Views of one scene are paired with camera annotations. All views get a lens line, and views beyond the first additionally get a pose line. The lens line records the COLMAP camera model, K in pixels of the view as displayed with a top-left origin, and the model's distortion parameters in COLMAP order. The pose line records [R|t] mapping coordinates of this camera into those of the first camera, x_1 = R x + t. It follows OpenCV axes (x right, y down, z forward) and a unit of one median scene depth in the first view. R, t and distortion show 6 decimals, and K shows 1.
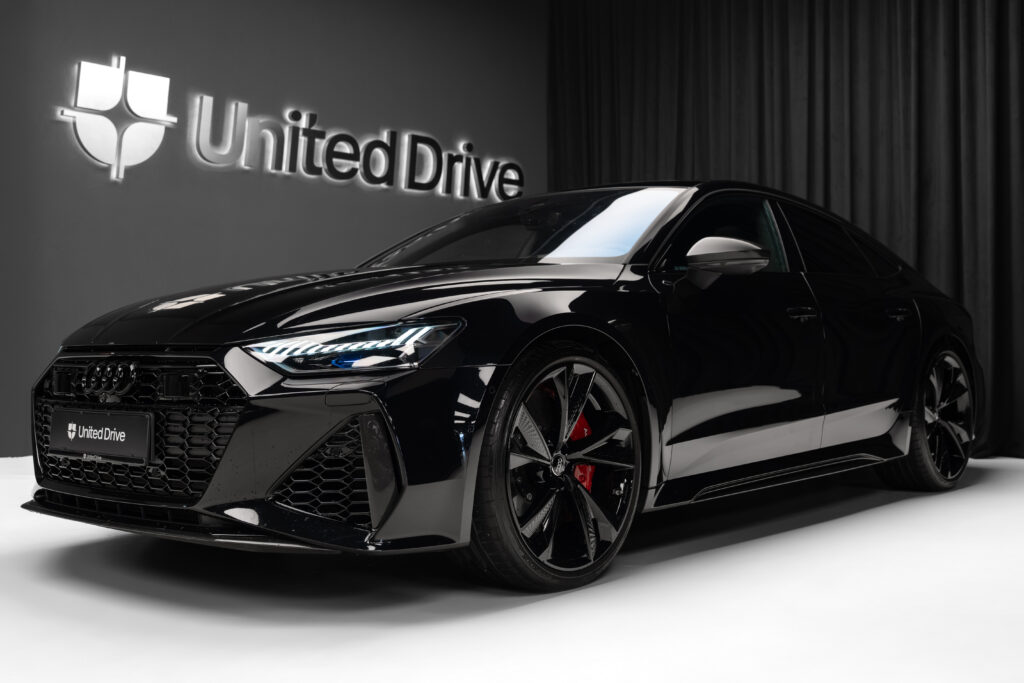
lens RADIAL K [[1118.4, 0, 516.6], [0, 1118.4, 342.6], [0, 0, 1]] dist [-0.008894, 0.000000]
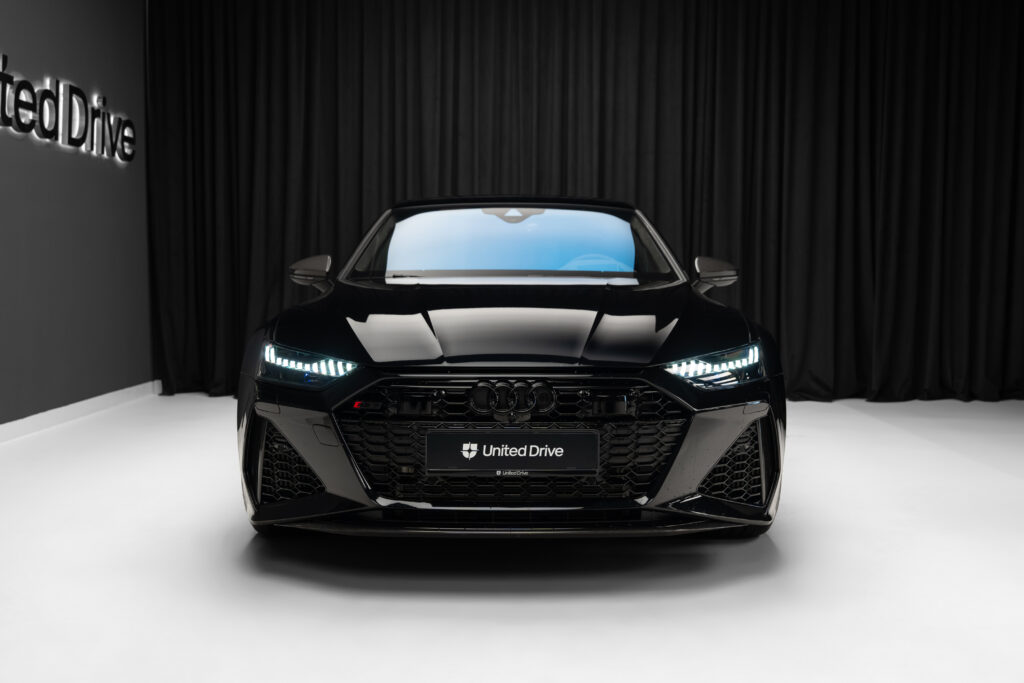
lens RADIAL K [[1118.4, 0, 508.0], [0, 1118.4, 340.4], [0, 0, 1]] dist [-0.008894, 0.000000]
pose [[0.764817, -0.025930, 0.643725, -0.542136], [-0.011595, 0.998474, 0.053996, -0.042472], [-0.644143, -0.048762, 0.763349, 0.091649]]
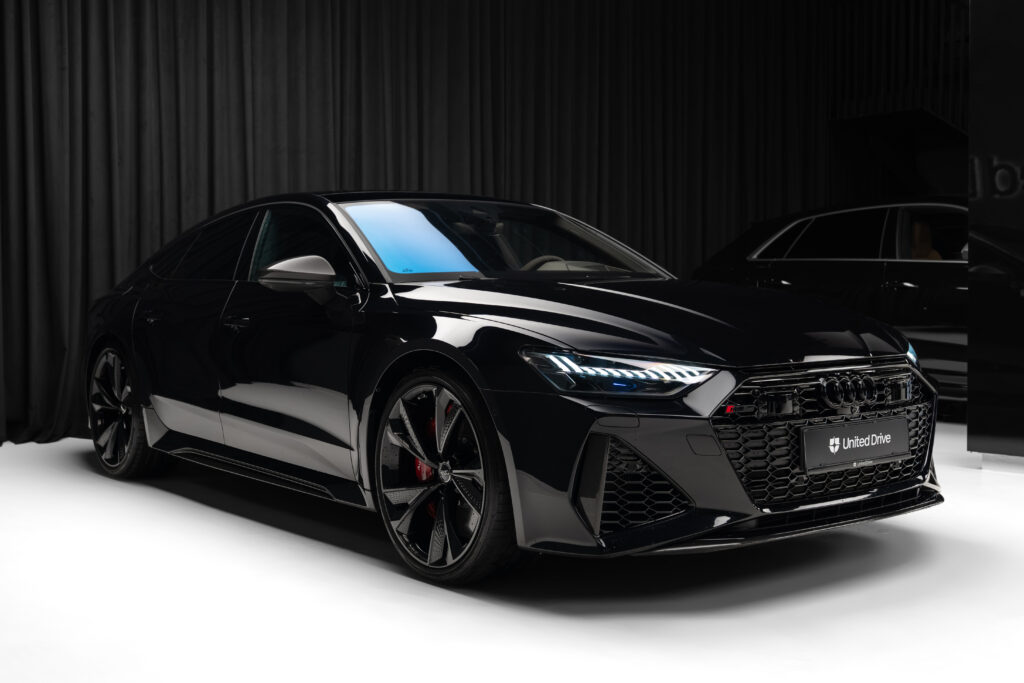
lens RADIAL K [[1463.9, 0, 511.2], [0, 1463.9, 336.4], [0, 0, 1]] dist [-0.393676, 0.000000]
pose [[0.213064, -0.016950, 0.976891, -0.917093], [0.012281, 0.999817, 0.014669, -0.023760], [-0.976961, 0.008871, 0.213233, 0.522609]]
